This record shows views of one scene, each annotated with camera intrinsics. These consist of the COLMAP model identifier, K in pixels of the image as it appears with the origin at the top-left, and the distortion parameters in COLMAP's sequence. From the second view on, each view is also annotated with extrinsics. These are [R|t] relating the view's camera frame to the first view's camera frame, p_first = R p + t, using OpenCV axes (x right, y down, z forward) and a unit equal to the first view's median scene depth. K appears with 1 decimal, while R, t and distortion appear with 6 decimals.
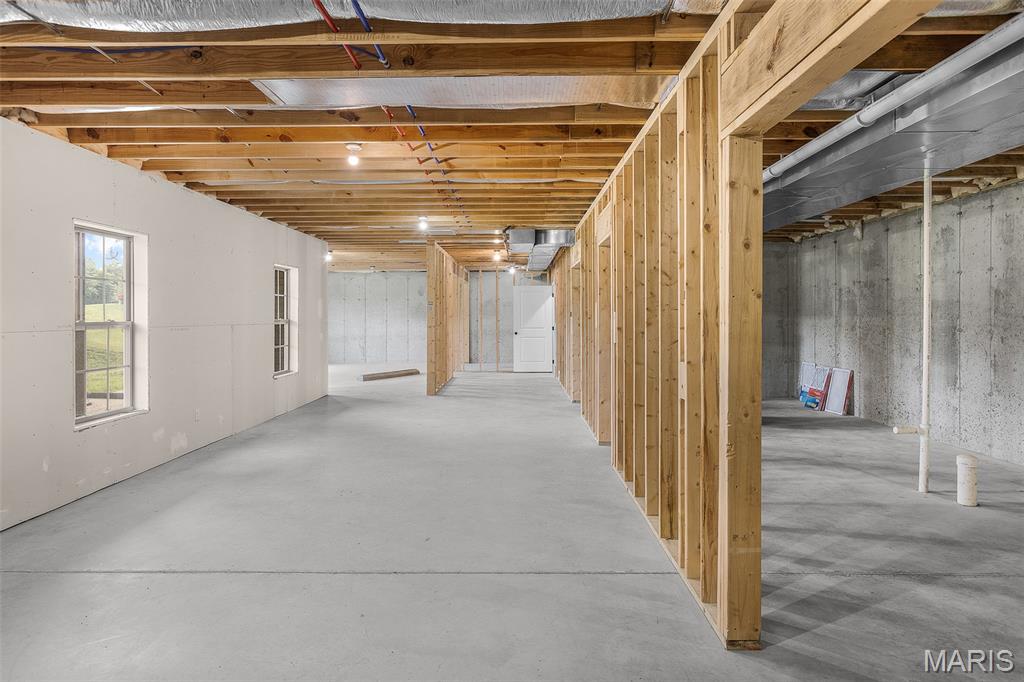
lens RADIAL K [[609.9, 0, 513.9], [0, 609.9, 313.2], [0, 0, 1]] dist [-0.001096, 0.001334]
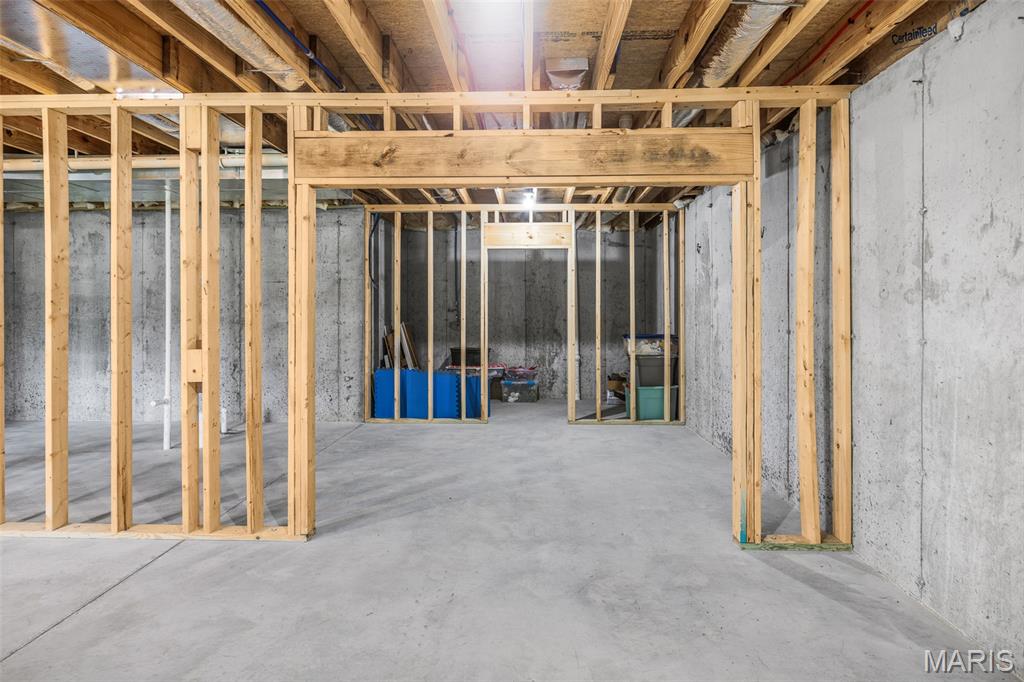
lens RADIAL K [[609.9, 0, 513.9], [0, 609.9, 313.2], [0, 0, 1]] dist [-0.001096, 0.001334]
pose [[0.016252, -0.006020, 0.999850, -0.469815], [-0.003758, 0.999974, 0.006082, 0.000596], [-0.999861, -0.003856, 0.016229, 0.212447]]
